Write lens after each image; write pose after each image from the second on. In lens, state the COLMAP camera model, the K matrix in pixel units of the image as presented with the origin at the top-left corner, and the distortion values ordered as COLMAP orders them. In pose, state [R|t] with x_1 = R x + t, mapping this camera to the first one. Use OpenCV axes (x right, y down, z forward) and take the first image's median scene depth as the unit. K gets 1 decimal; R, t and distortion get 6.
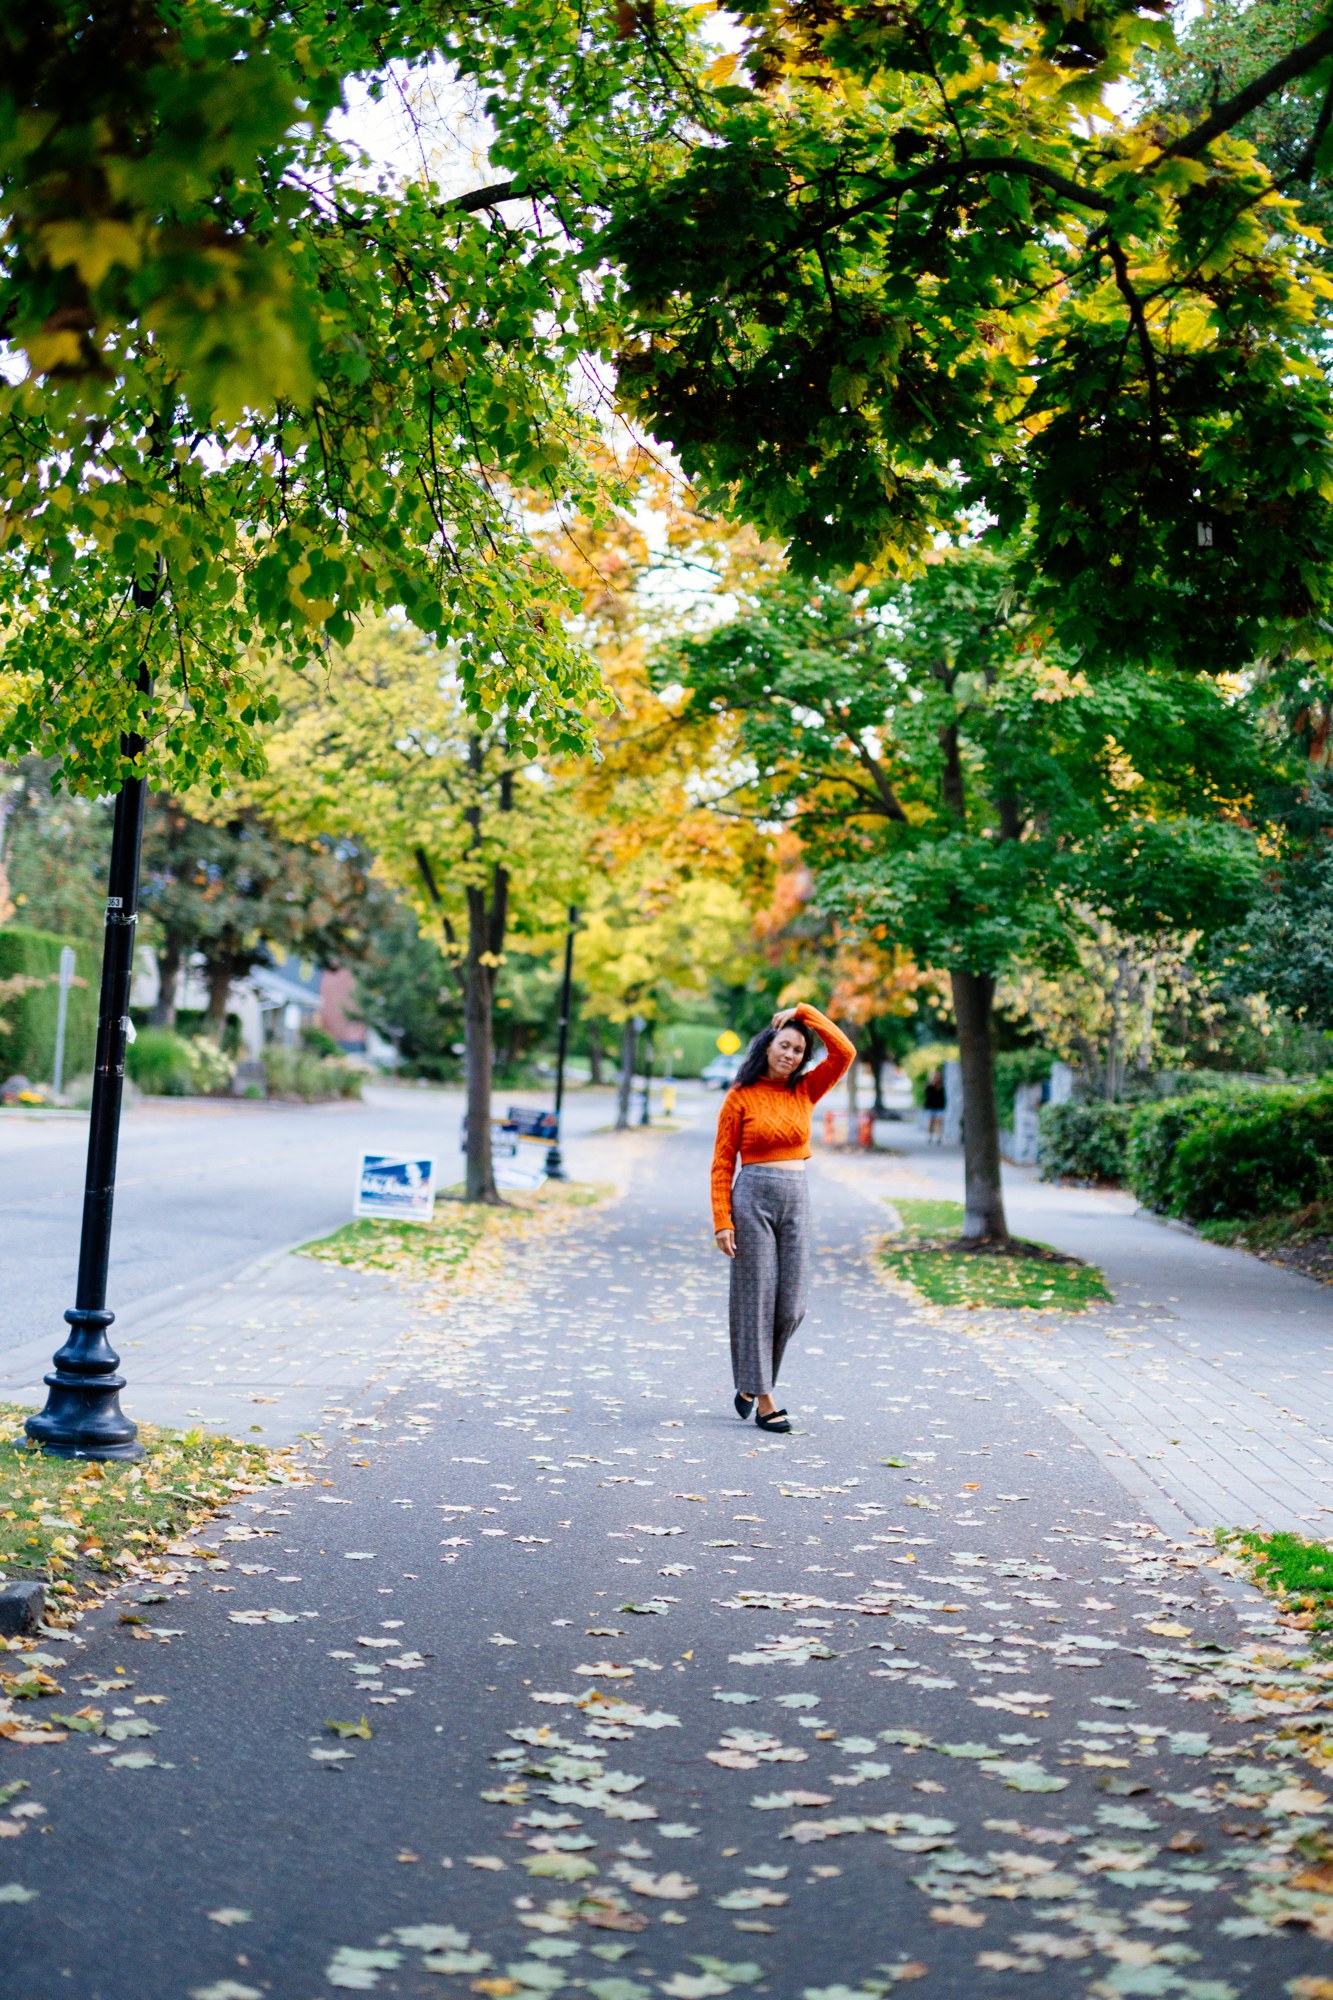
lens RADIAL K [[2685.2, 0, 666.5], [0, 2685.2, 1000.0], [0, 0, 1]] dist [0.265567, 0.006018]
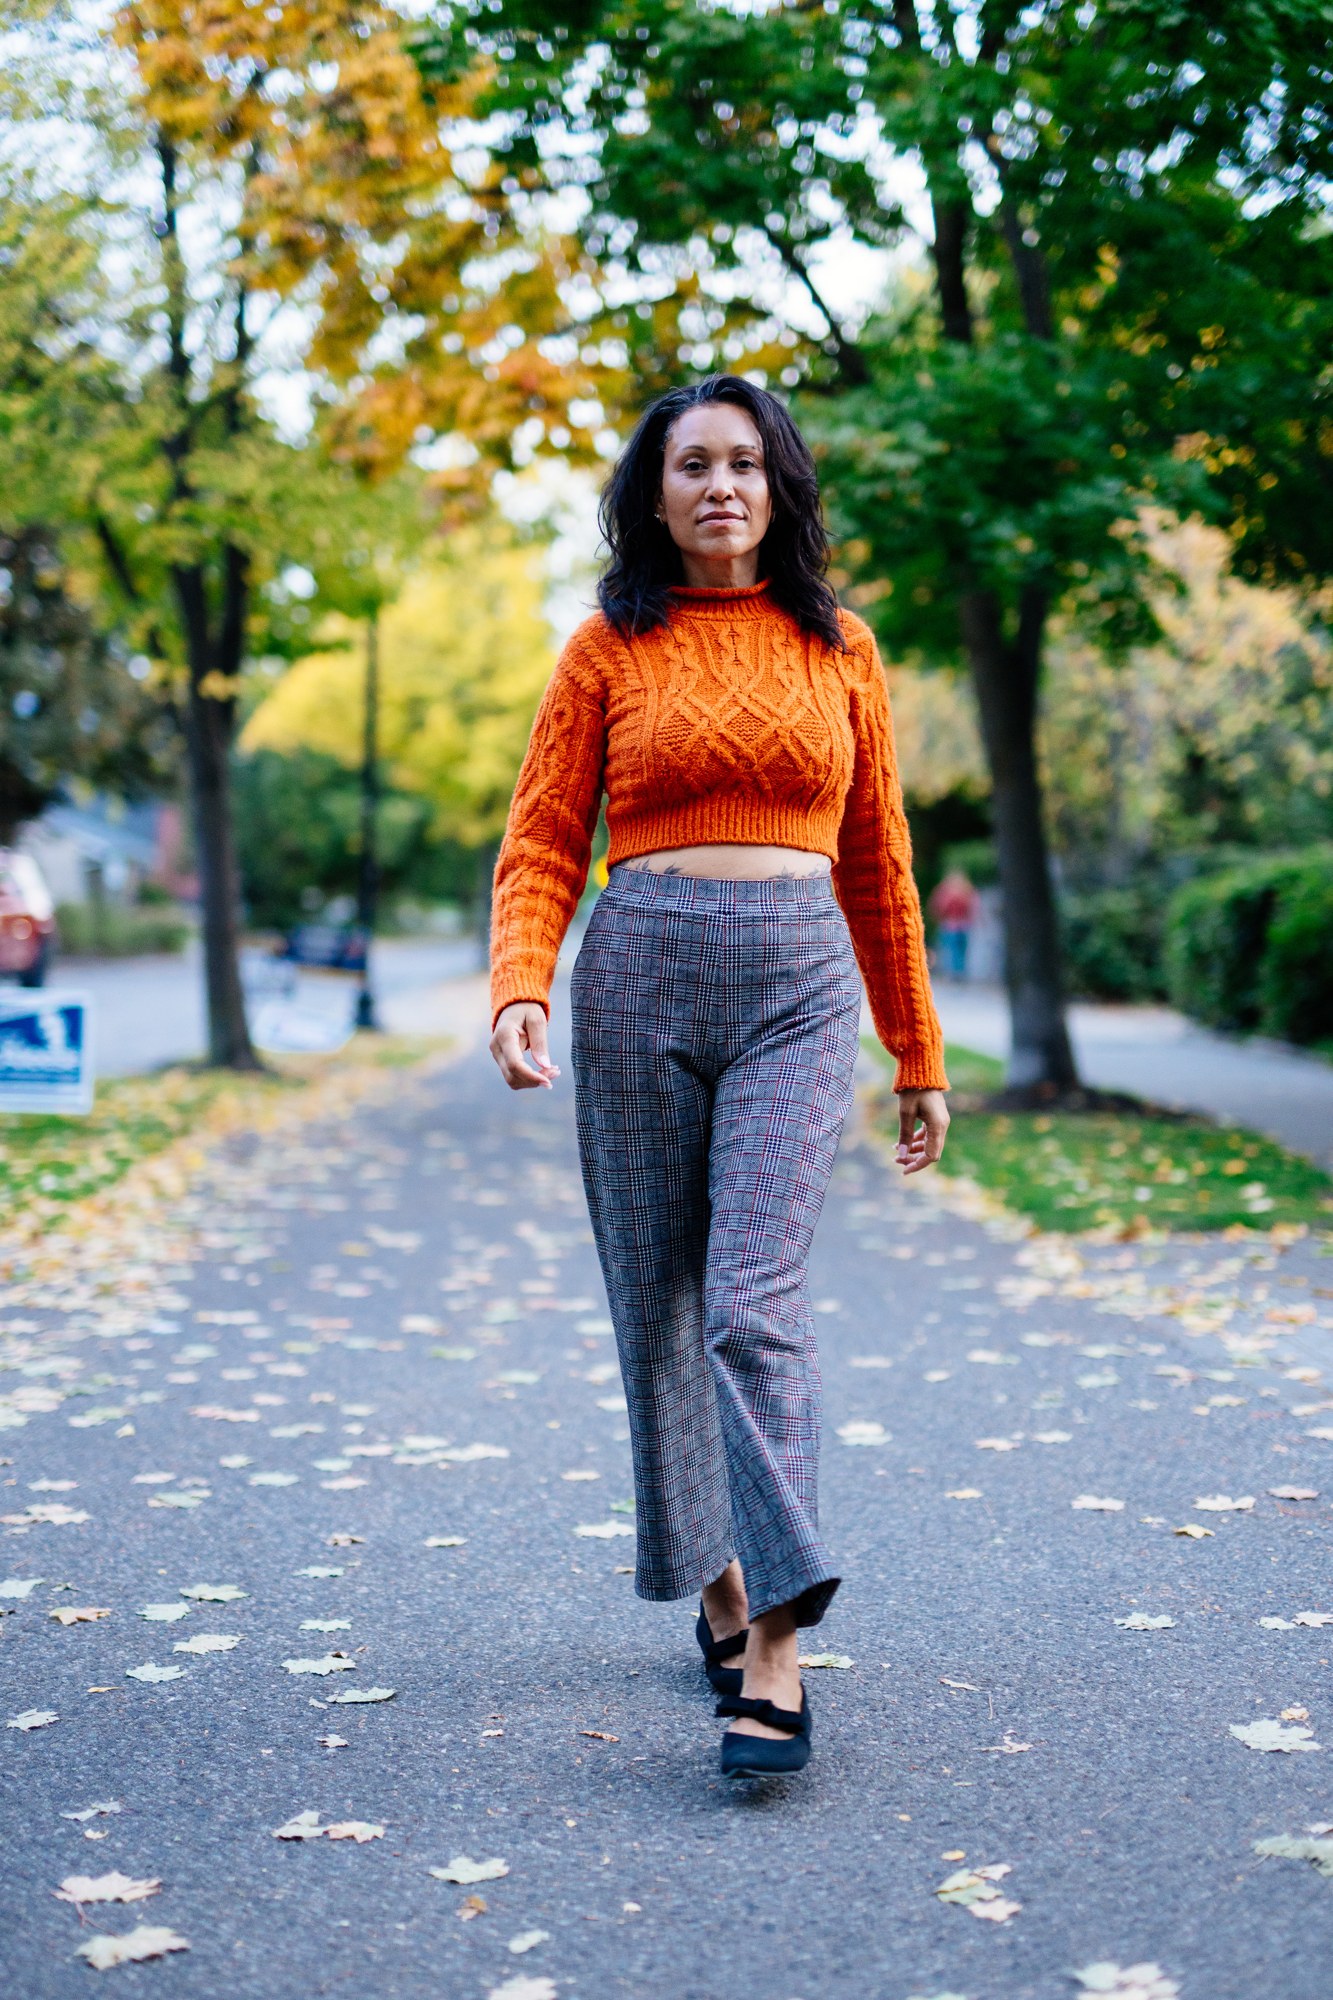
lens RADIAL K [[2685.2, 0, 666.5], [0, 2685.2, 1000.0], [0, 0, 1]] dist [0.265567, 0.006018]
pose [[0.997856, -0.051055, 0.040949, 0.009190], [0.048764, 0.997288, 0.055124, 0.028195], [-0.043652, -0.053009, 0.997640, 0.359409]]
